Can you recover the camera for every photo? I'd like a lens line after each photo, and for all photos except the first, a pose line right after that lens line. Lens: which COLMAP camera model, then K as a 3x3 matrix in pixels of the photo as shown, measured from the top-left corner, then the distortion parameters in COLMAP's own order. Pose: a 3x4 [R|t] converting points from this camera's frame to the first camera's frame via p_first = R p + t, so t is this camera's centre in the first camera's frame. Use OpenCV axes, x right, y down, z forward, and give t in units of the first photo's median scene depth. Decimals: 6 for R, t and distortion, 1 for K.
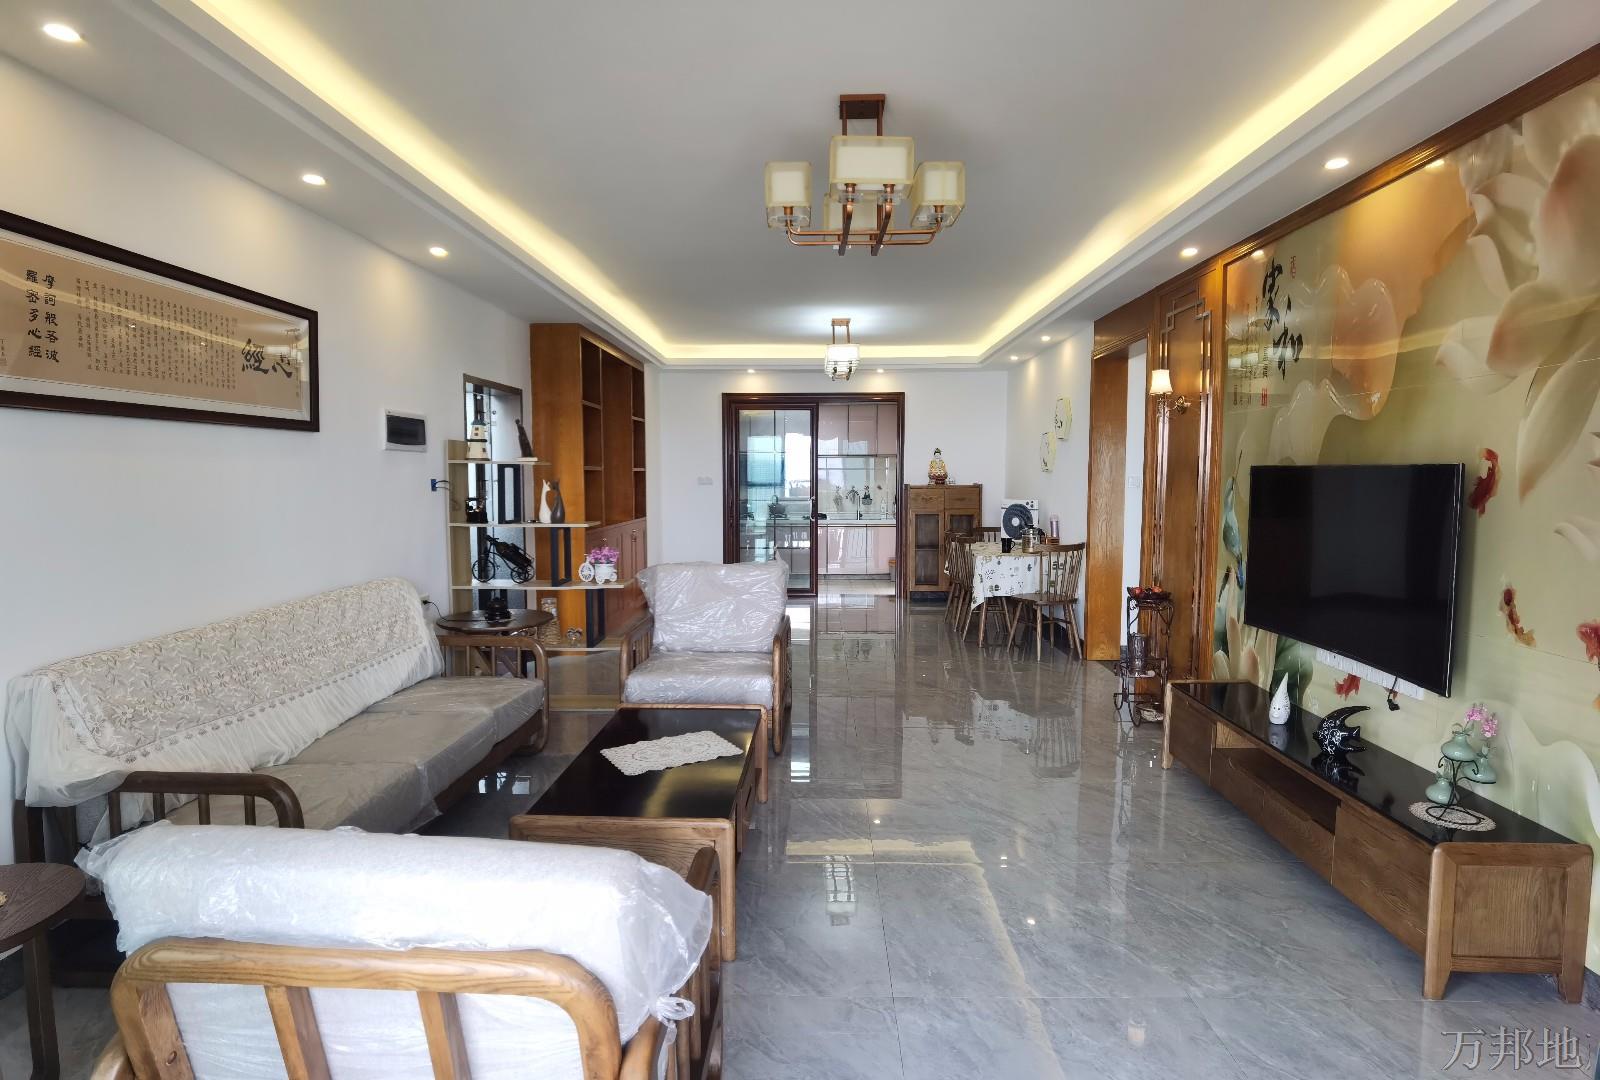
lens RADIAL K [[819.1, 0, 800.0], [0, 819.1, 540.0], [0, 0, 1]] dist [0.000832, 0.001608]
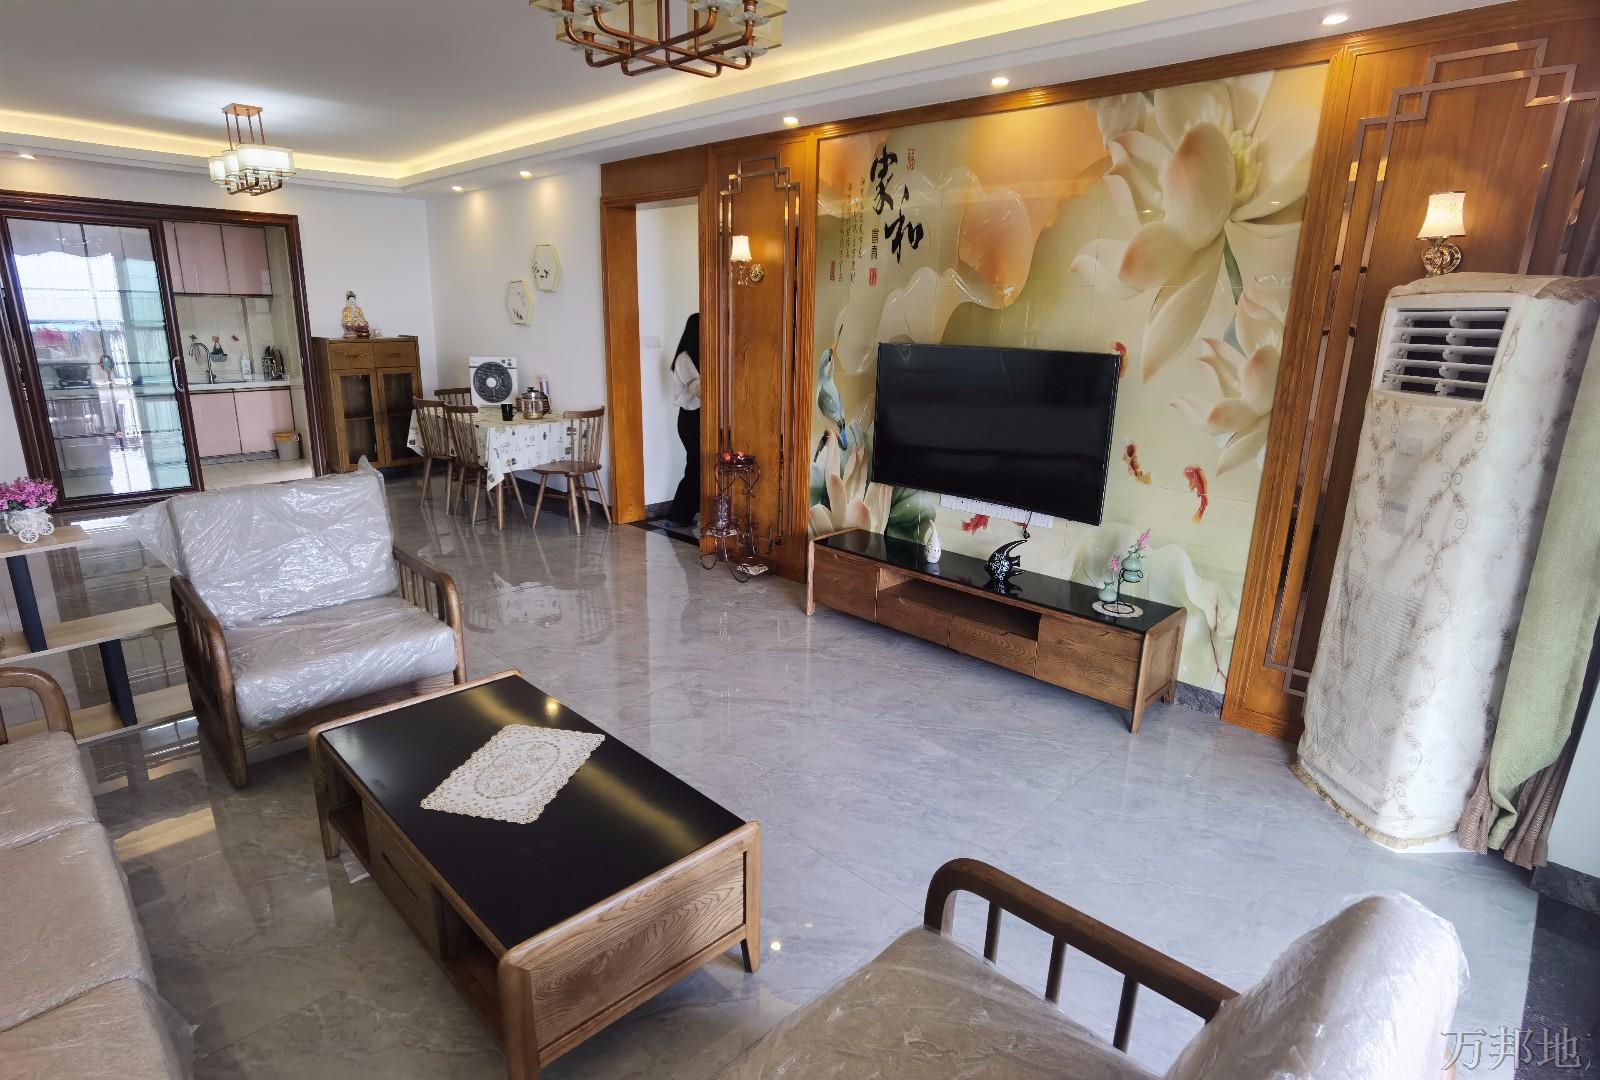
lens RADIAL K [[840.4, 0, 800.0], [0, 840.4, 540.0], [0, 0, 1]] dist [-0.035679, -0.001404]
pose [[0.686692, -0.175866, 0.705355, -0.432519], [0.037829, 0.977626, 0.206923, -0.074985], [-0.725964, -0.115410, 0.677980, 0.312873]]
